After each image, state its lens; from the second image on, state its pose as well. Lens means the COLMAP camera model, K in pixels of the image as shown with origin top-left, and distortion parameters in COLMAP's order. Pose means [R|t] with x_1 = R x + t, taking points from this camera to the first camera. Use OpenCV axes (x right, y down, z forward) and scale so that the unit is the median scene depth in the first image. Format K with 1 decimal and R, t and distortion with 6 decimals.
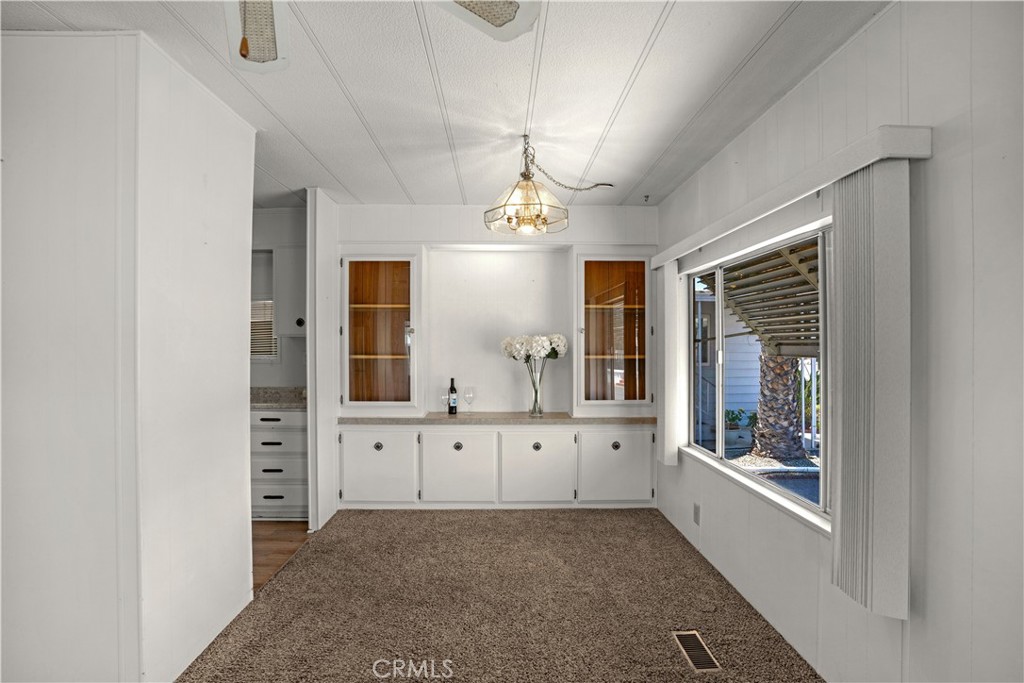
lens RADIAL K [[514.4, 0, 504.6], [0, 514.4, 345.6], [0, 0, 1]] dist [-0.044141, 0.002569]
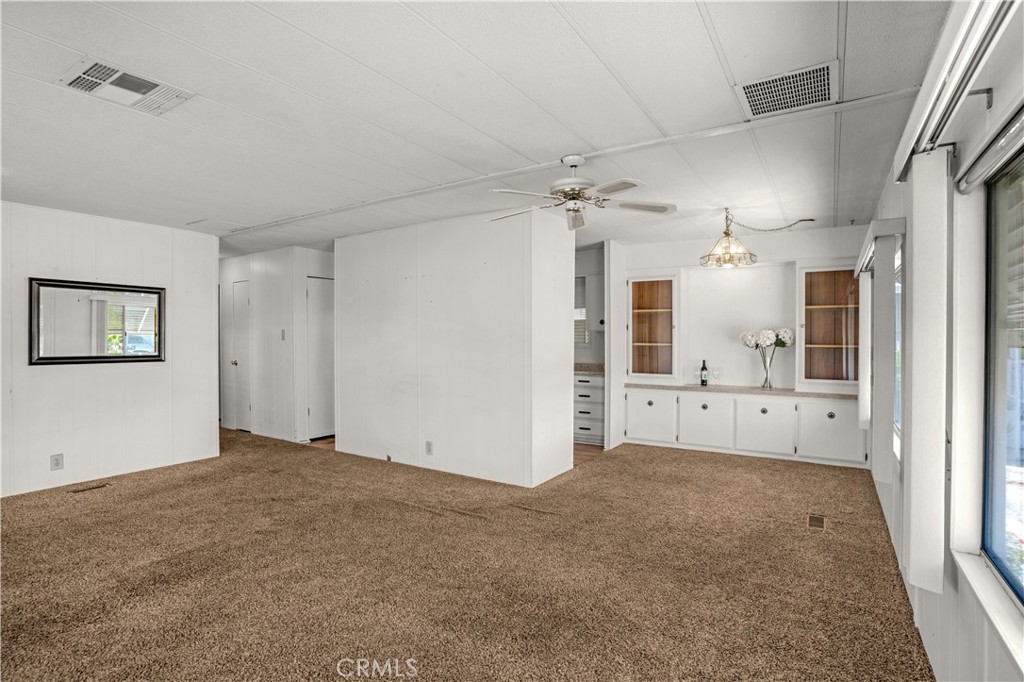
lens RADIAL K [[514.4, 0, 506.7], [0, 514.4, 341.2], [0, 0, 1]] dist [-0.044141, 0.002569]
pose [[0.832825, 0.006915, -0.553493, 0.237166], [-0.002887, 0.999963, 0.008150, 0.001992], [0.553529, -0.005189, 0.832814, -0.494101]]
